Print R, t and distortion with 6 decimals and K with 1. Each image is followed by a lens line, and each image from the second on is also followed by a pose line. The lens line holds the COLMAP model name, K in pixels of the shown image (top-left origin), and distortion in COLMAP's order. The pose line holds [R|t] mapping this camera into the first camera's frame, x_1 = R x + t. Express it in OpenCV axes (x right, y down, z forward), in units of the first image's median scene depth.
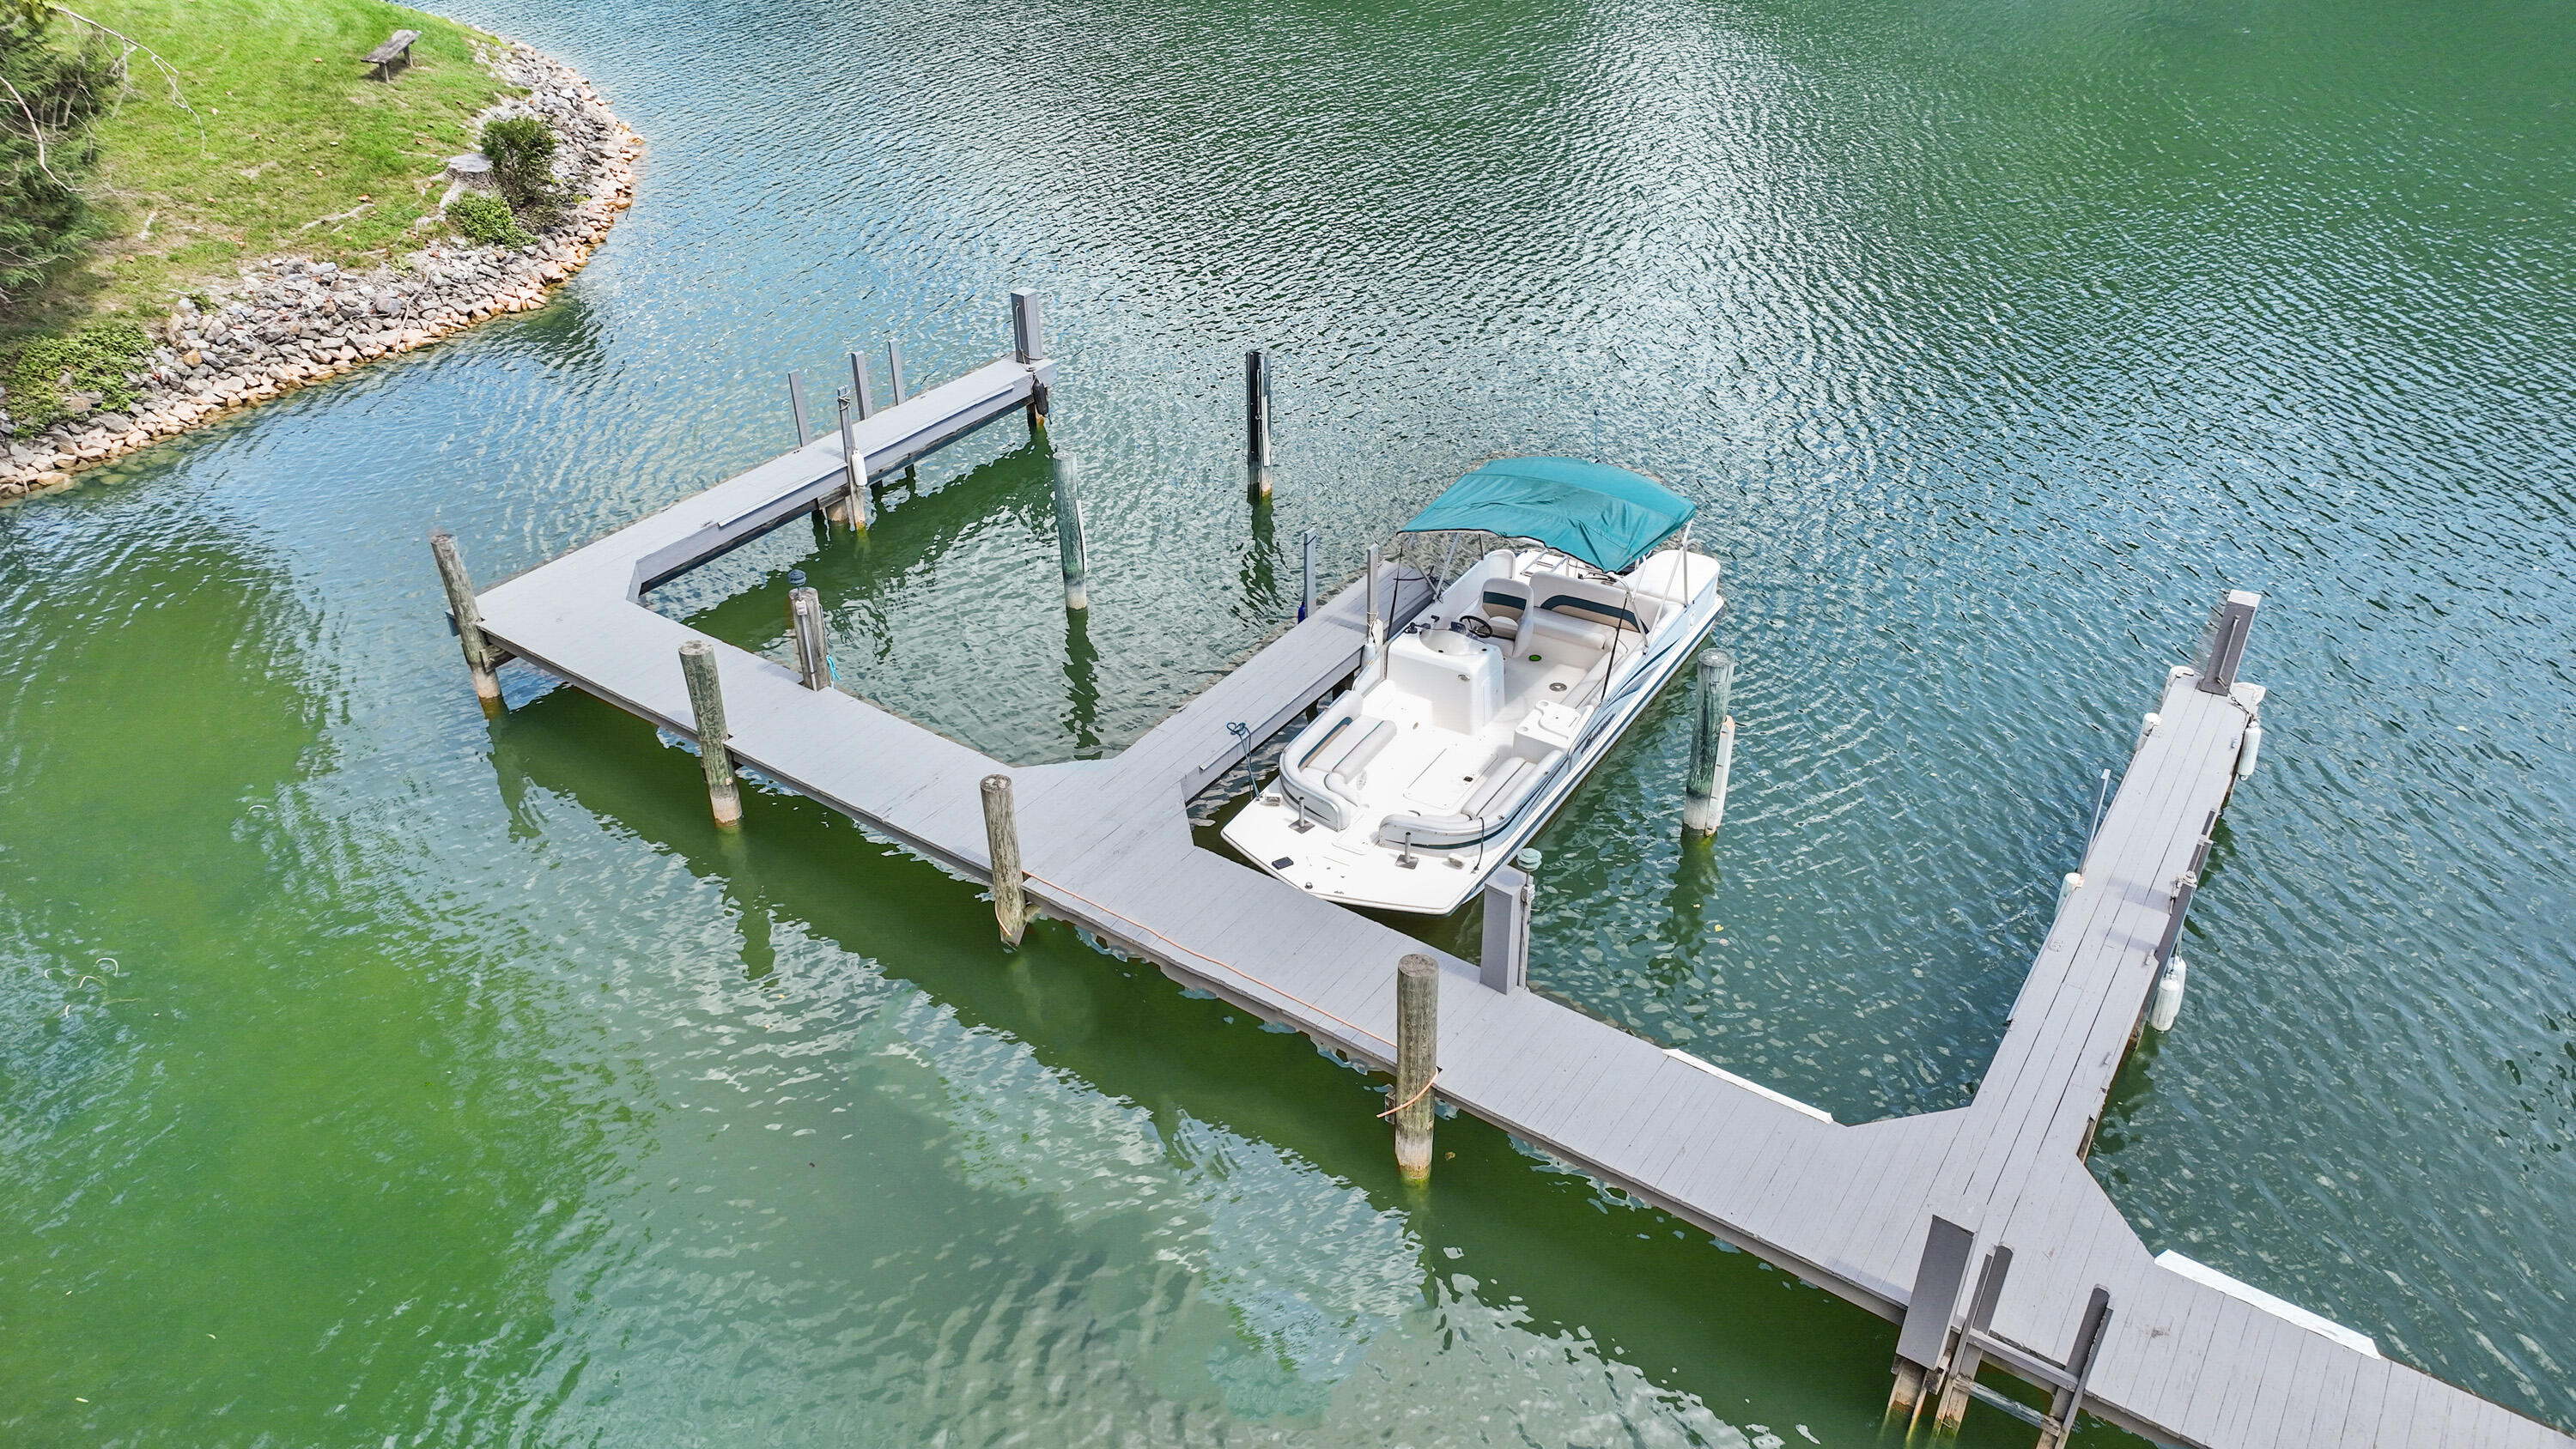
lens RADIAL K [[1726.9, 0, 1288.0], [0, 1726.9, 724.5], [0, 0, 1]] dist [0.003267, -0.002993]
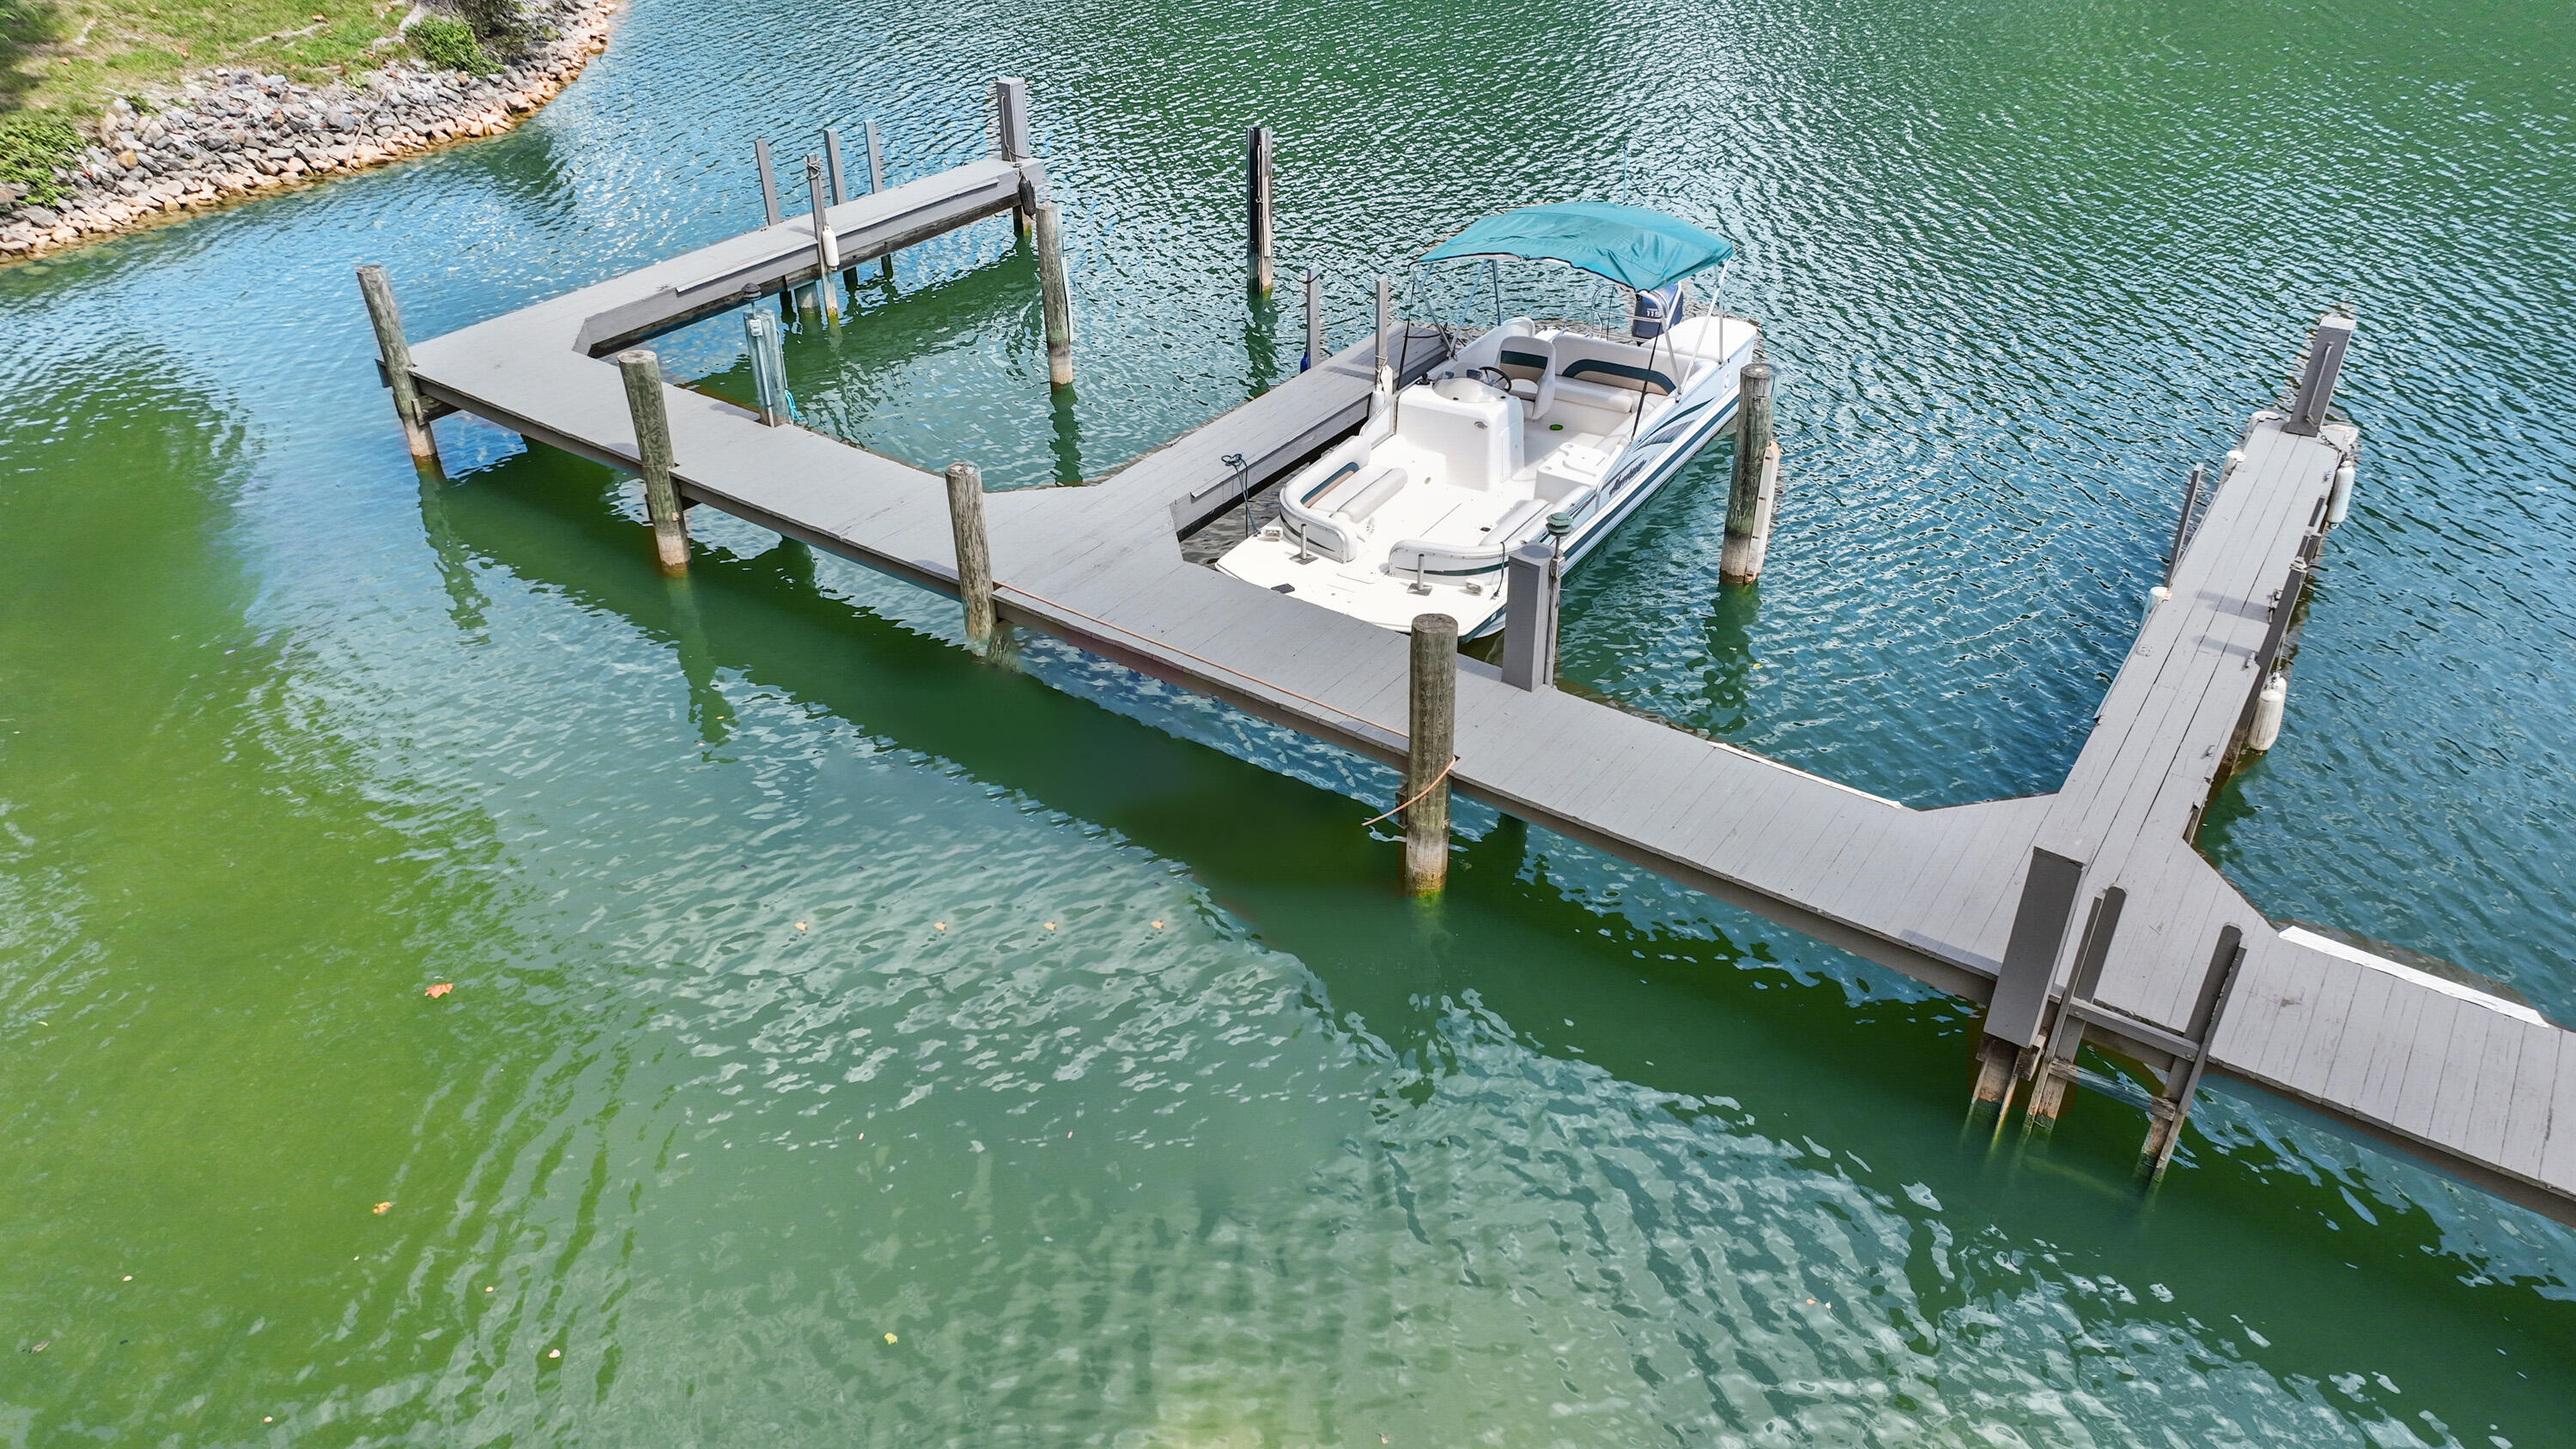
lens RADIAL K [[1727.0, 0, 1289.9], [0, 1727.0, 723.9], [0, 0, 1]] dist [-0.000484, 0.006405]
pose [[0.999987, 0.005166, 0.000173, 0.000956], [-0.005166, 0.999983, 0.002699, 0.110744], [-0.000159, -0.002700, 0.999996, 0.069806]]
